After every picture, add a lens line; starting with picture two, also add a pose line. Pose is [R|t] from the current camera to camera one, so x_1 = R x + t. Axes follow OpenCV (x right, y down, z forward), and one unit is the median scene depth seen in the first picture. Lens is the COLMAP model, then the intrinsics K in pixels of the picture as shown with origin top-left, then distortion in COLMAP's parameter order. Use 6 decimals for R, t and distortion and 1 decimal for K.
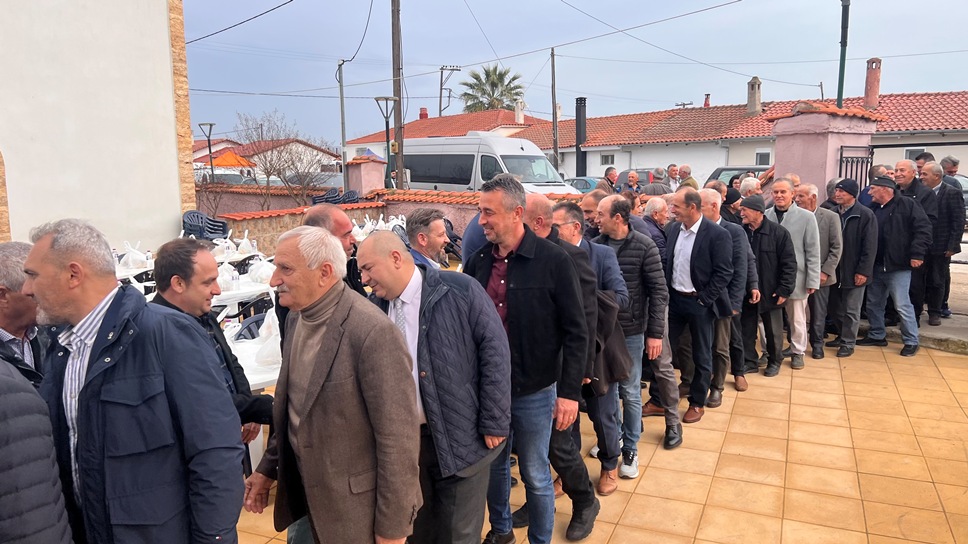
lens RADIAL K [[736.0, 0, 487.4], [0, 736.0, 272.9], [0, 0, 1]] dist [0.024850, -0.007553]
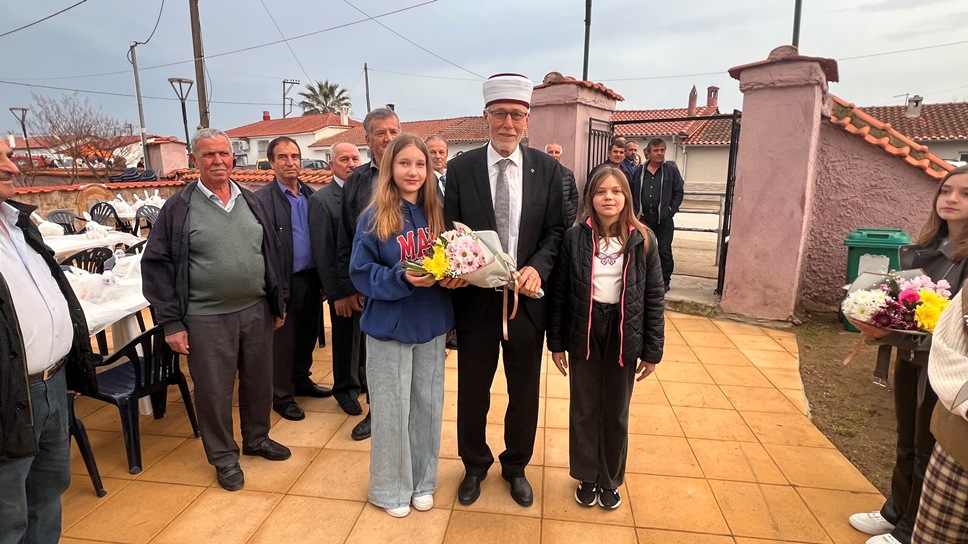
lens RADIAL K [[527.6, 0, 480.5], [0, 527.6, 272.6], [0, 0, 1]] dist [0.003496, -0.001067]
pose [[0.964576, -0.038216, 0.261021, 0.062522], [0.023183, 0.997903, 0.060432, -0.001706], [-0.262783, -0.052240, 0.963440, 0.150644]]
